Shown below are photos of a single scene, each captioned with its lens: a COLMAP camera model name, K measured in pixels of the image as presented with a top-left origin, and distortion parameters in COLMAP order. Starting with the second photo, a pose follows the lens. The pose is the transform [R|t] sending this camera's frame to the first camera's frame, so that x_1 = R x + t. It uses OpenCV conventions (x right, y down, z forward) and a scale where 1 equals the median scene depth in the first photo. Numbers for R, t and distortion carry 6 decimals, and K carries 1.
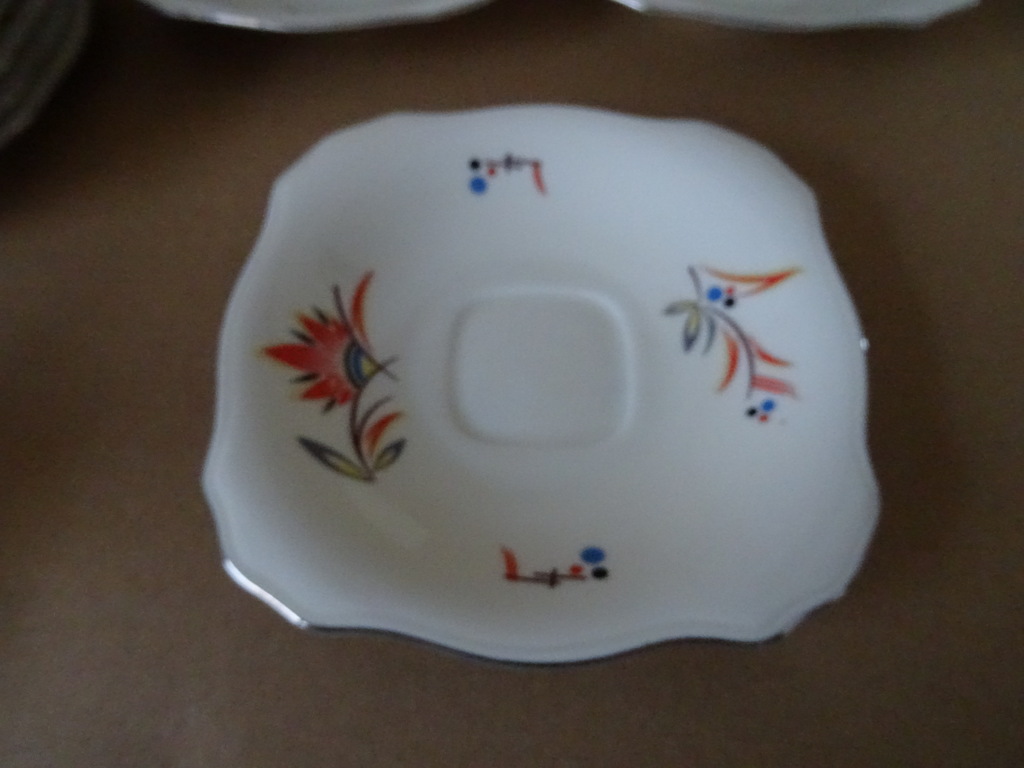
lens RADIAL K [[711.7, 0, 515.9], [0, 711.7, 376.0], [0, 0, 1]] dist [0.006219, -0.017699]
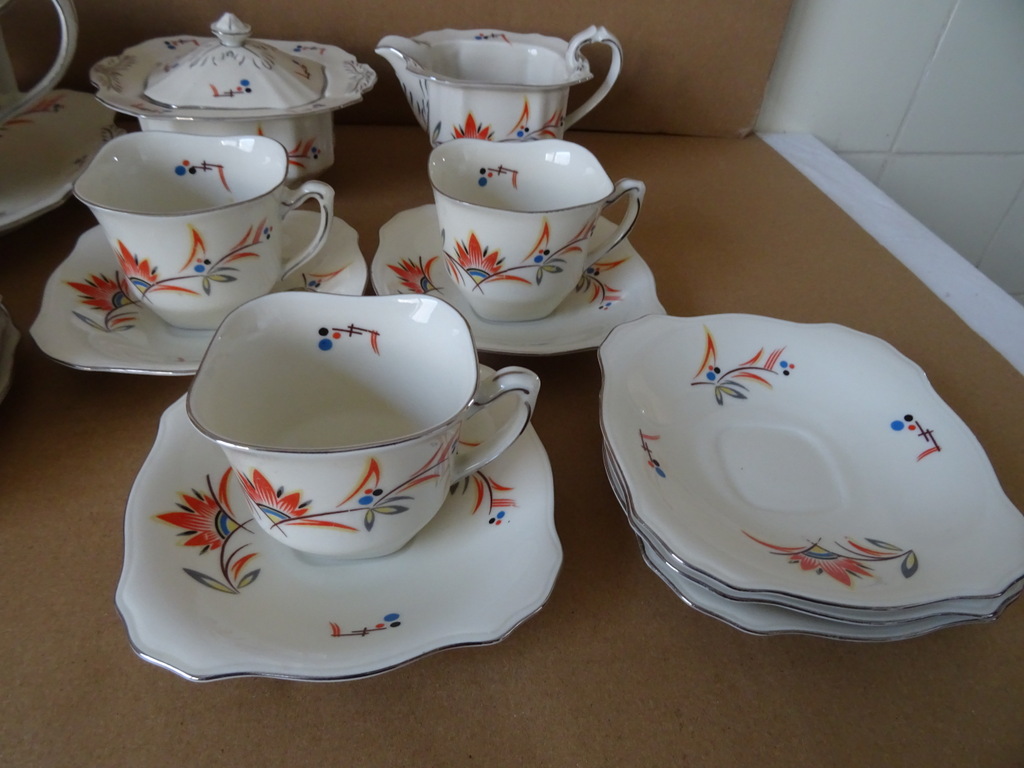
lens RADIAL K [[711.7, 0, 508.5], [0, 711.7, 386.0], [0, 0, 1]] dist [0.006219, -0.017699]
pose [[0.977183, -0.075901, 0.198376, 0.079983], [0.140541, 0.931335, -0.335952, 0.306486], [-0.159256, 0.356167, 0.920751, -0.553102]]
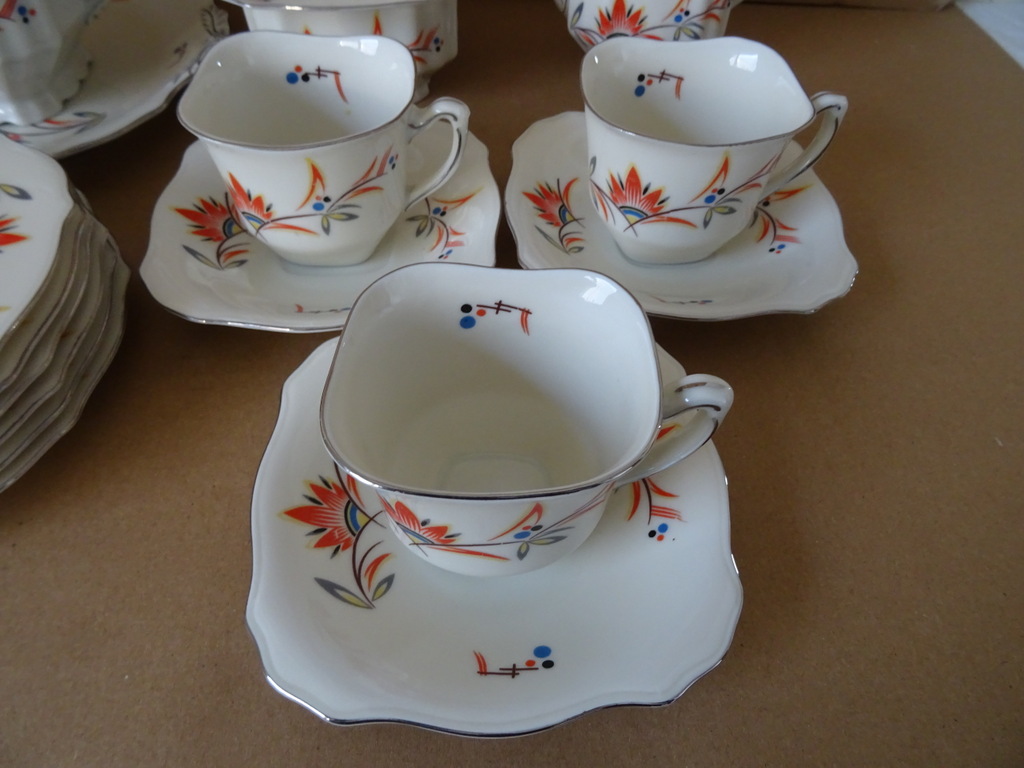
lens RADIAL K [[711.7, 0, 514.0], [0, 711.7, 375.5], [0, 0, 1]] dist [0.006219, -0.017699]
pose [[0.995692, -0.054612, 0.074932, -0.015535], [0.067361, 0.981387, -0.179840, -0.018817], [-0.063716, 0.184113, 0.980838, -0.370130]]
